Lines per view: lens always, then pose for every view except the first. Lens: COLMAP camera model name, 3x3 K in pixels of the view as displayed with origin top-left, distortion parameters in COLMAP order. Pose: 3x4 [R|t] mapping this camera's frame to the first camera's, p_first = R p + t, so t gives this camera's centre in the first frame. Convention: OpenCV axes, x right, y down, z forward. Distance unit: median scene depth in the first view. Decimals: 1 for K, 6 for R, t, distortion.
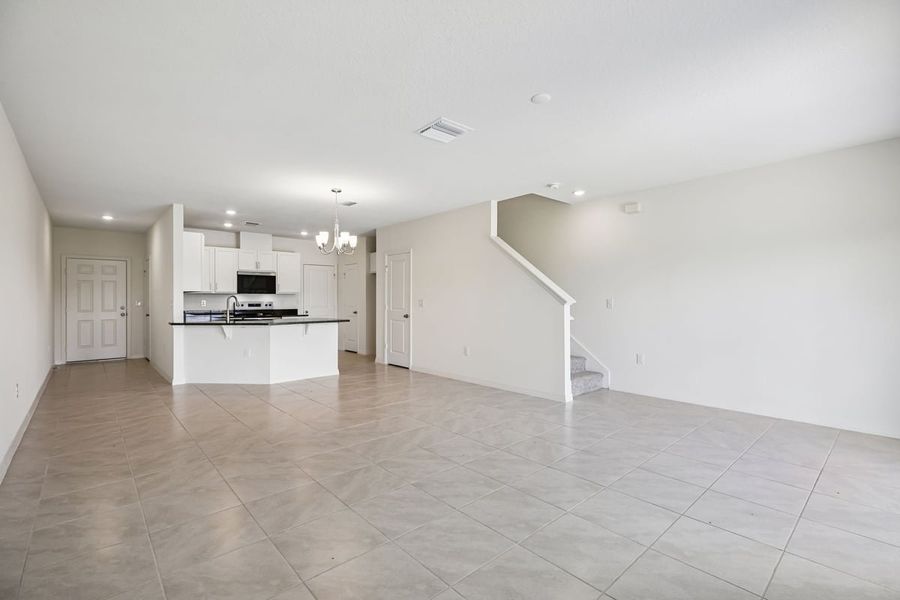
lens RADIAL K [[406.2, 0, 450.0], [0, 406.2, 300.0], [0, 0, 1]] dist [0.000155, 0.000288]
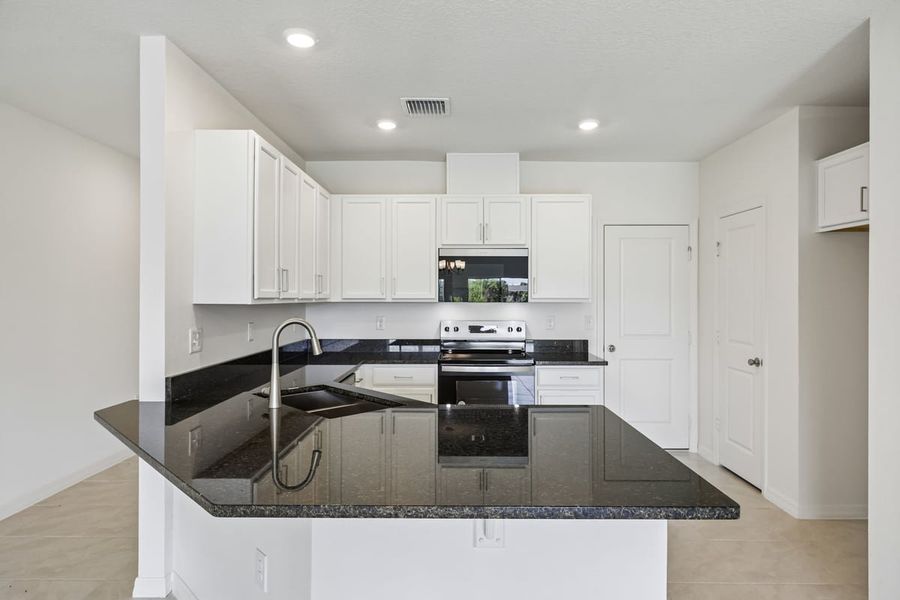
lens RADIAL K [[513.9, 0, 450.0], [0, 513.9, 300.0], [0, 0, 1]] dist [0.000797, 0.000528]
pose [[0.737674, 0.011060, -0.675066, -0.148249], [-0.006941, 0.999937, 0.008797, -0.021256], [0.675121, -0.001804, 0.737705, 0.581810]]
